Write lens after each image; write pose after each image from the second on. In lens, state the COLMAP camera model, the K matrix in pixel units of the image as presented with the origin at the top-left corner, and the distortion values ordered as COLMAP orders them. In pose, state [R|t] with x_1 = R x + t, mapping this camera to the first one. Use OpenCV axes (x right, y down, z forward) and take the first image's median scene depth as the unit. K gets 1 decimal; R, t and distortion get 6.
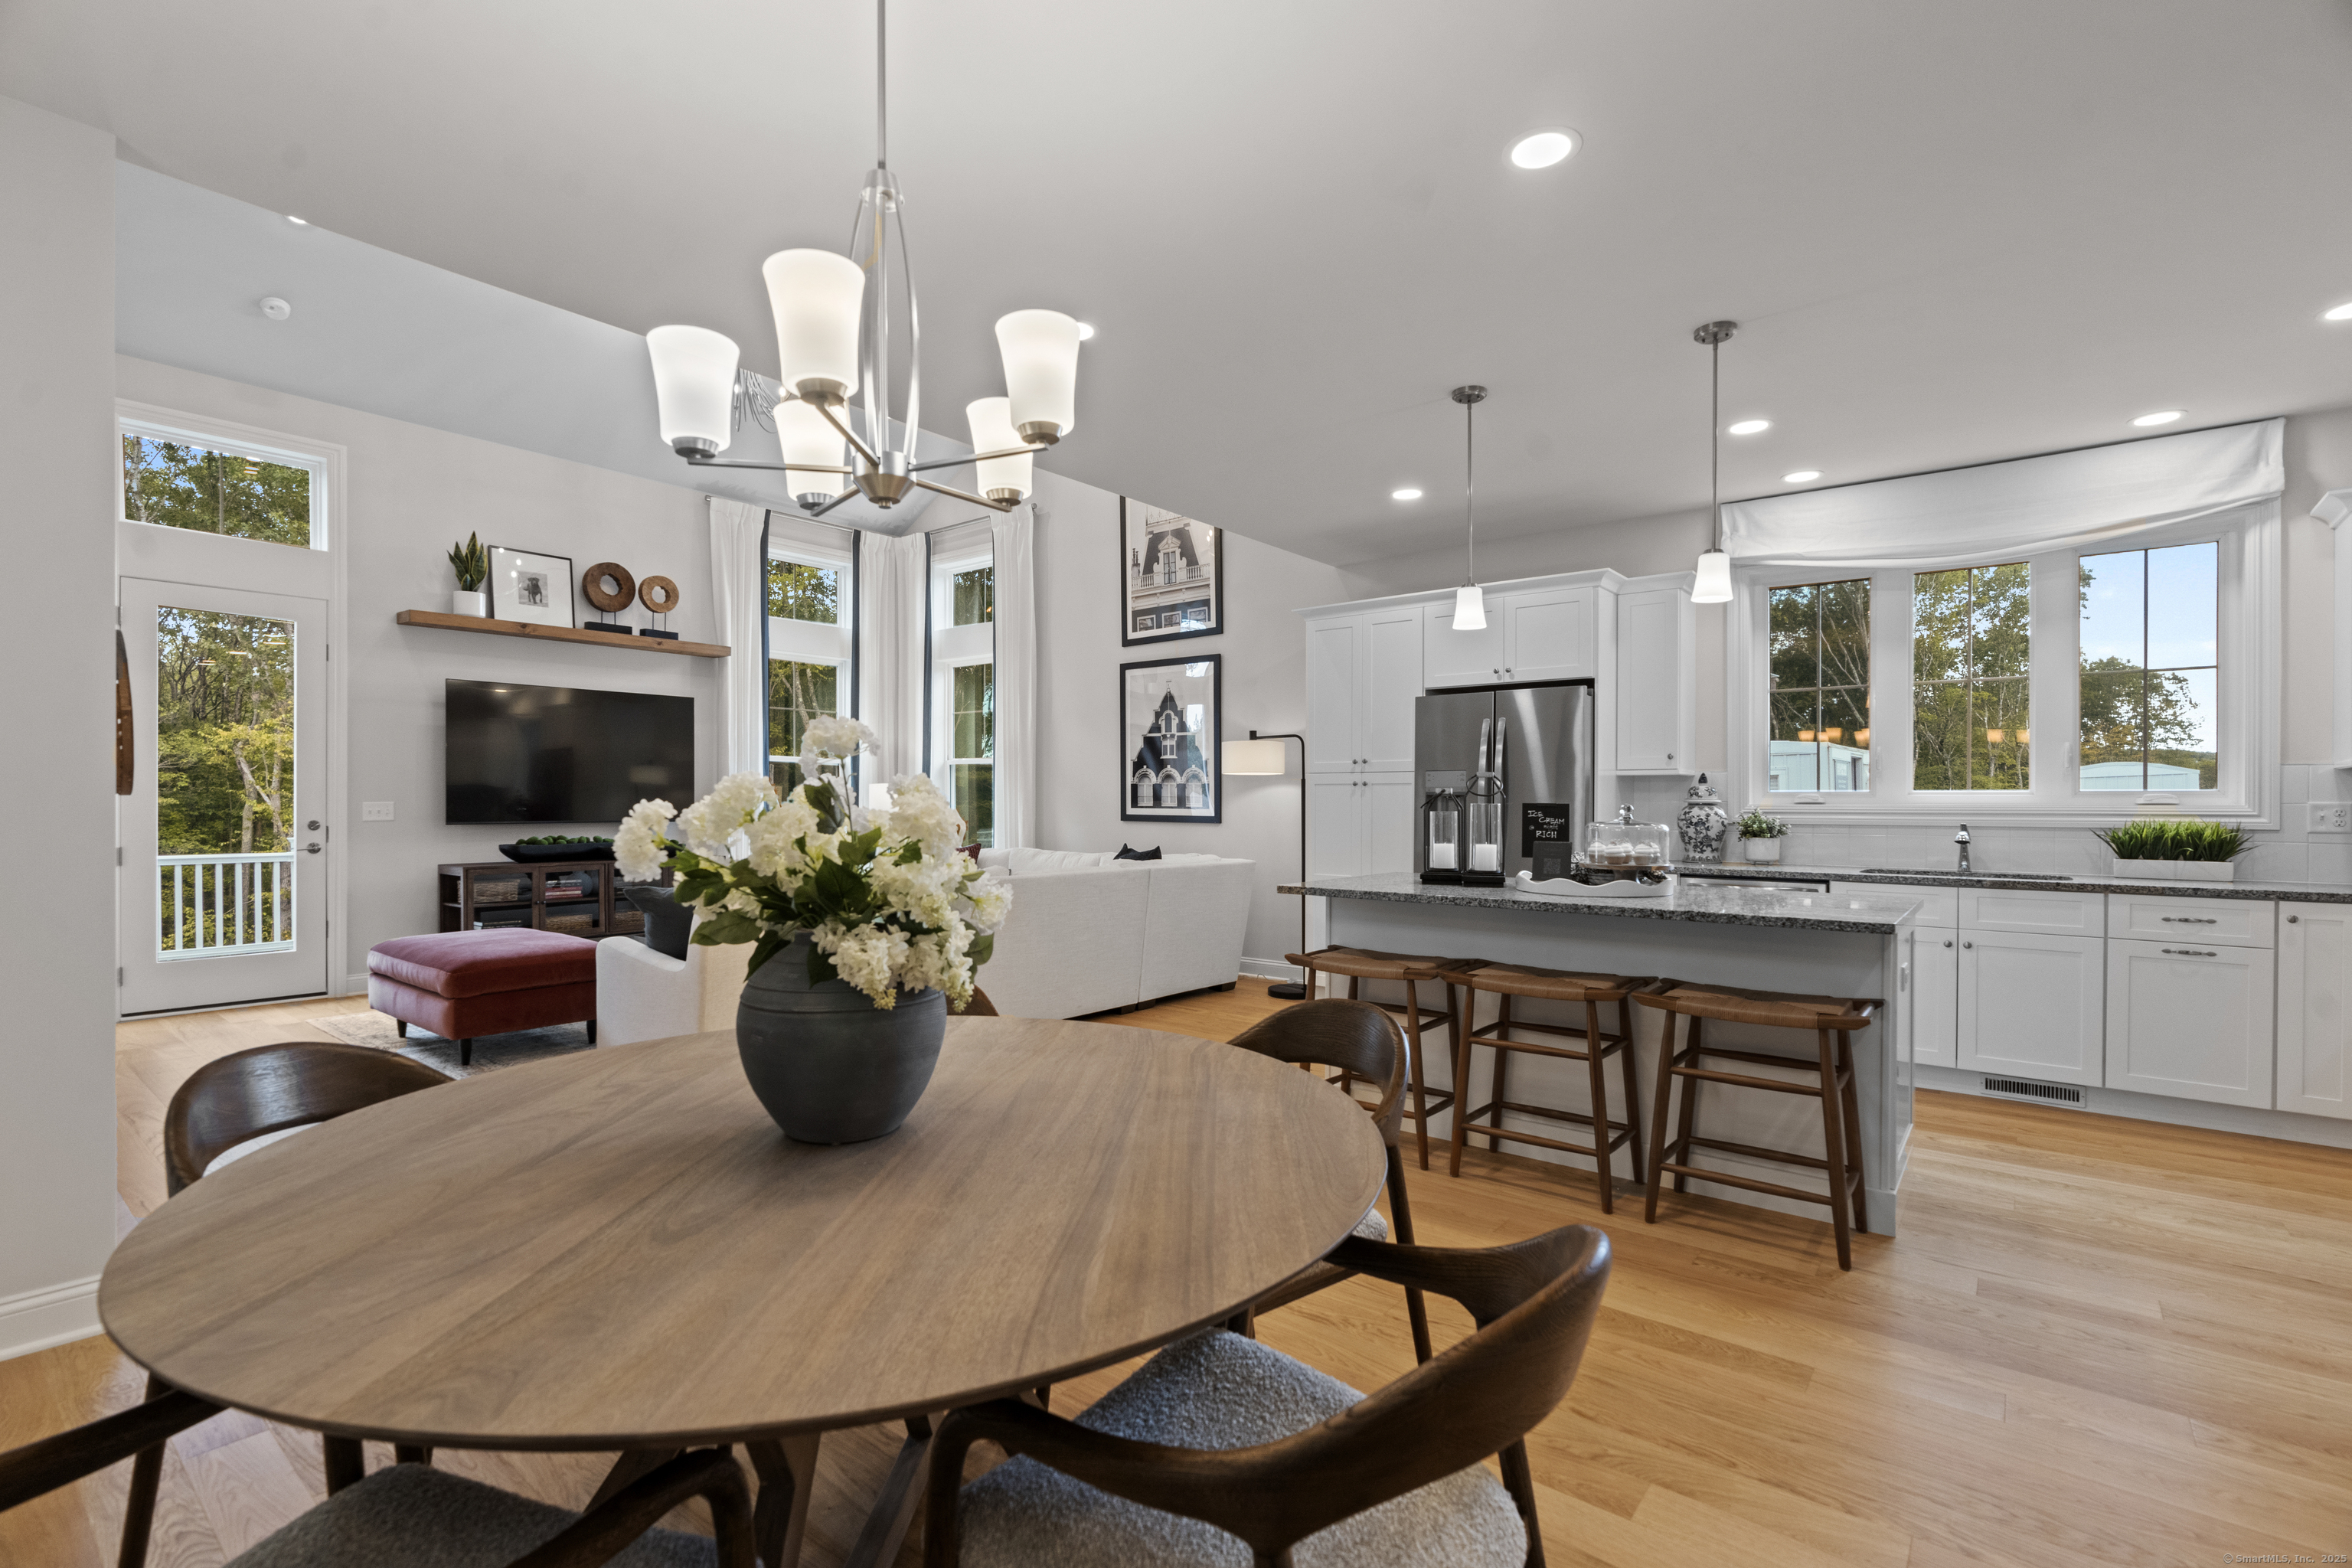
lens RADIAL K [[1065.3, 0, 1175.8], [0, 1065.3, 794.4], [0, 0, 1]] dist [-0.005501, -0.000045]
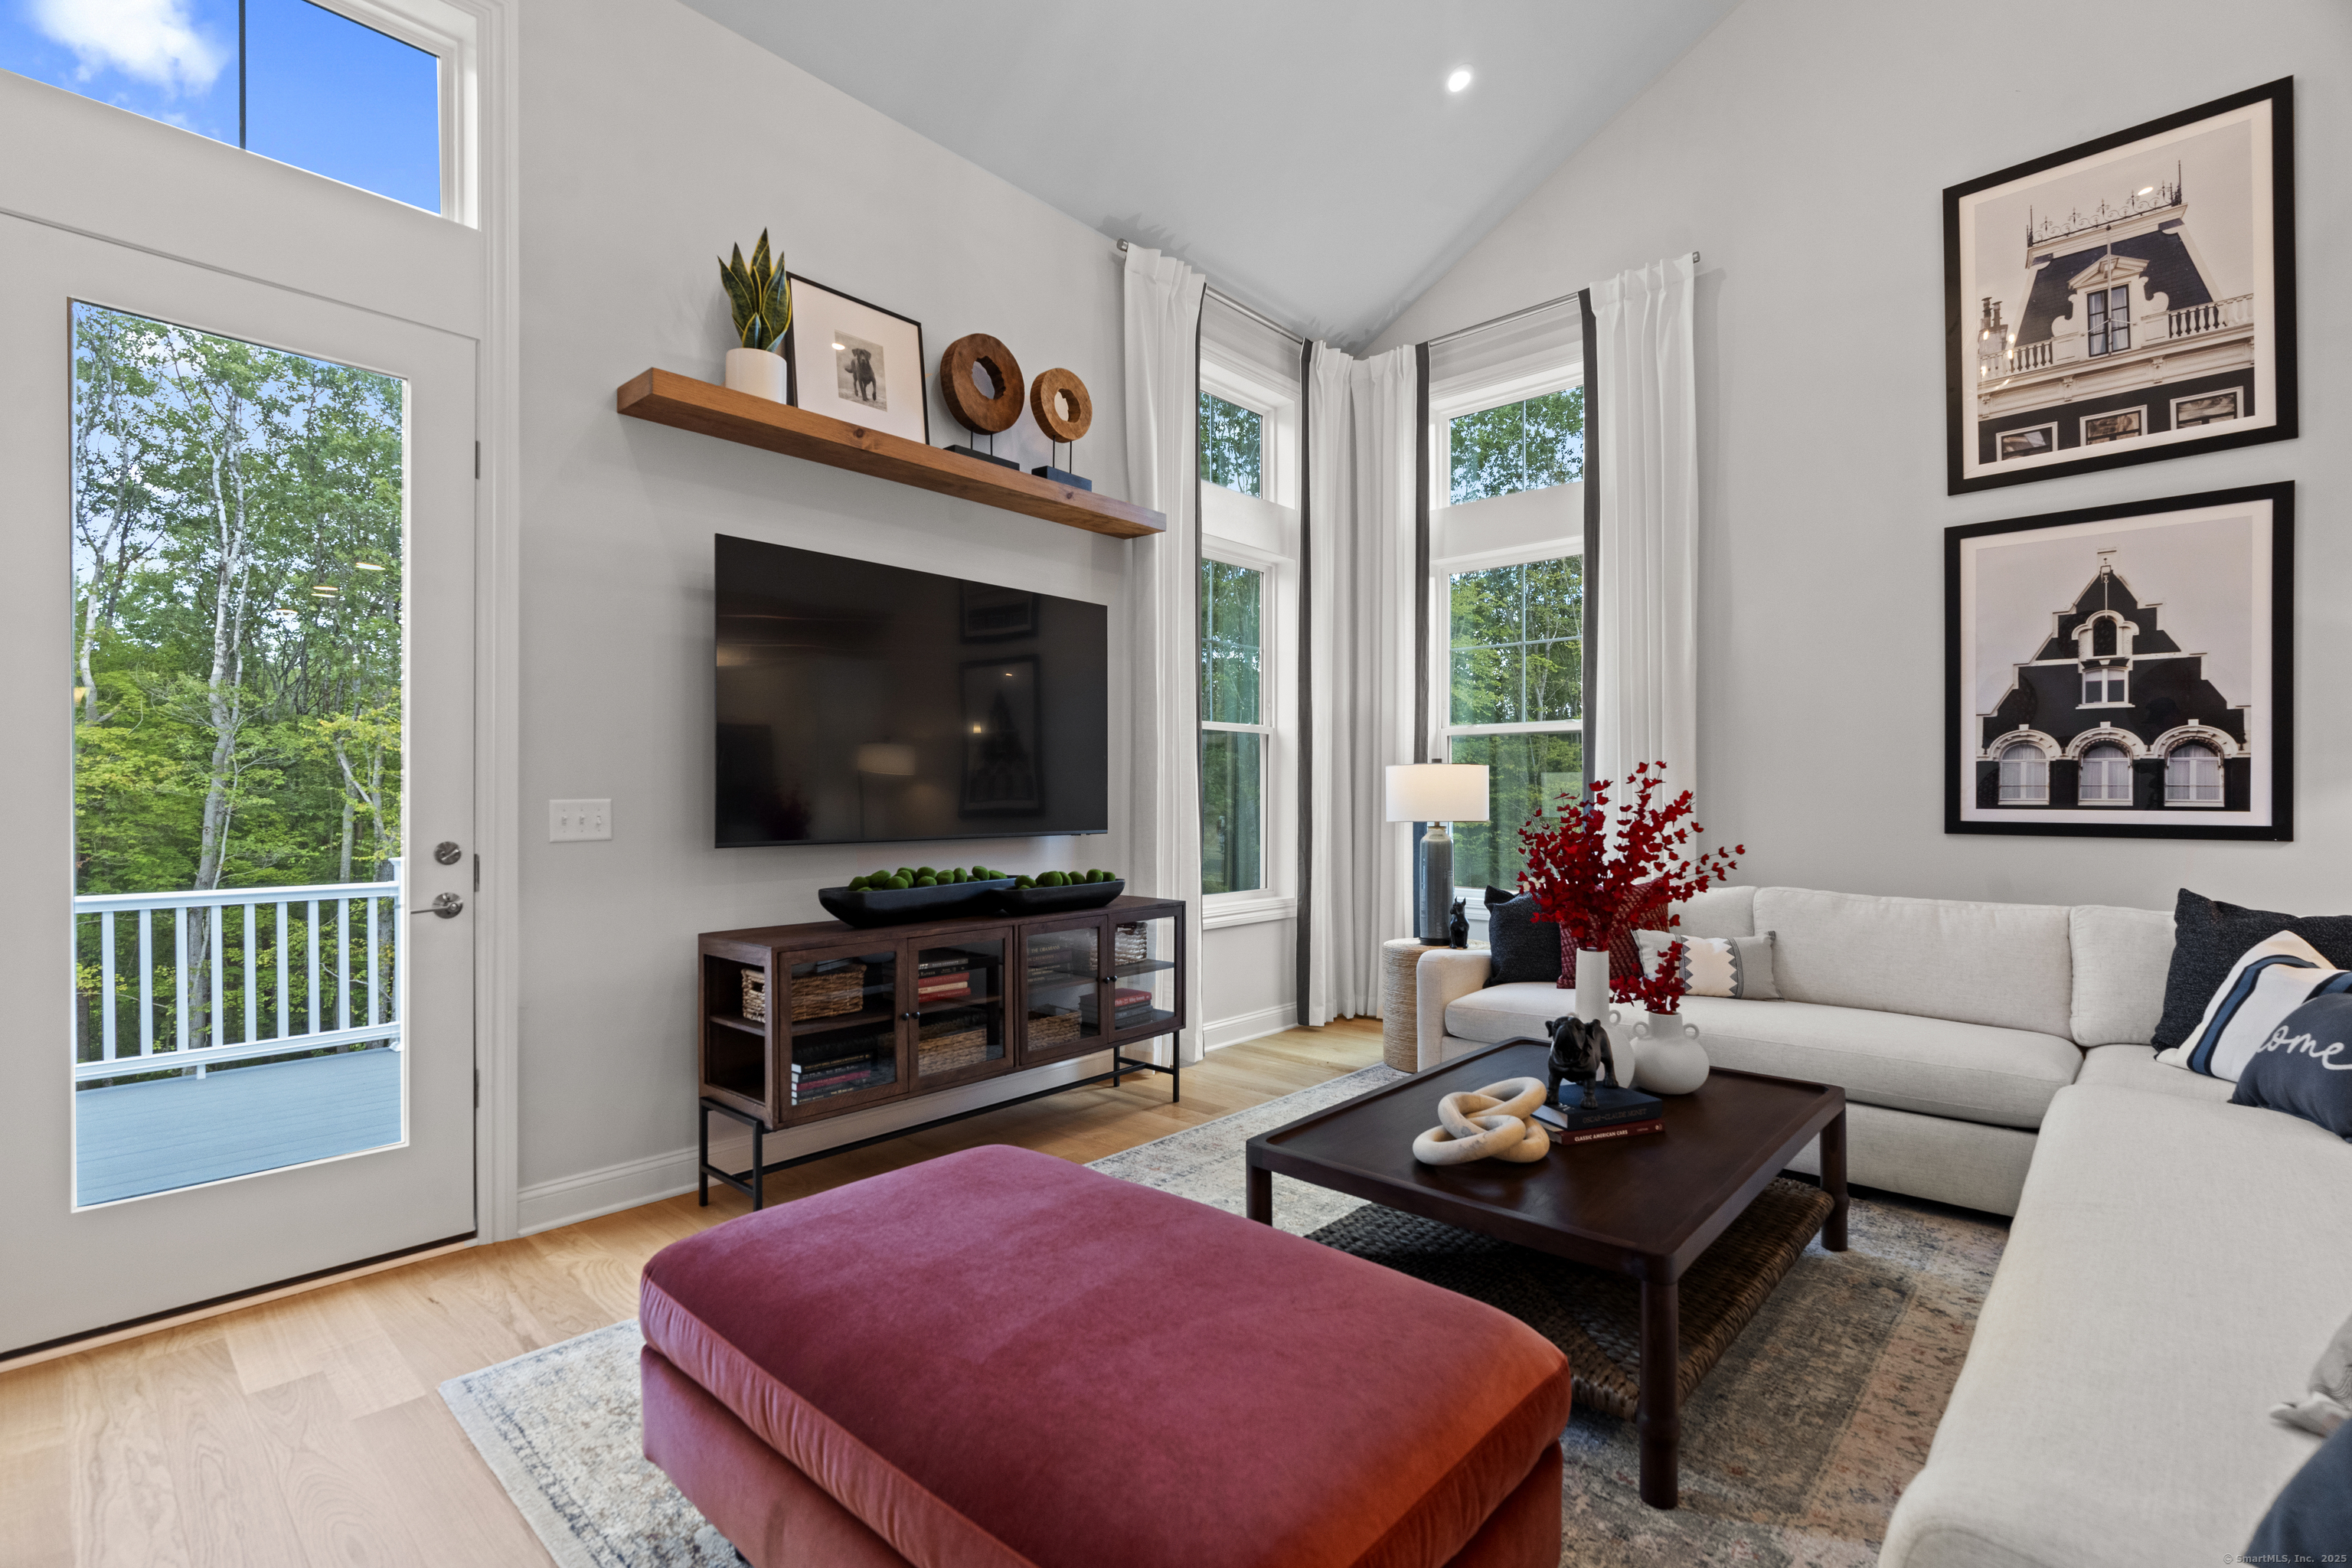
lens RADIAL K [[1065.3, 0, 1176.7], [0, 1065.3, 792.6], [0, 0, 1]] dist [-0.005501, -0.000045]
pose [[0.998244, -0.001609, -0.059215, -0.403013], [0.001567, 0.999998, -0.000755, 0.004863], [0.059216, 0.000660, 0.998245, 0.481837]]
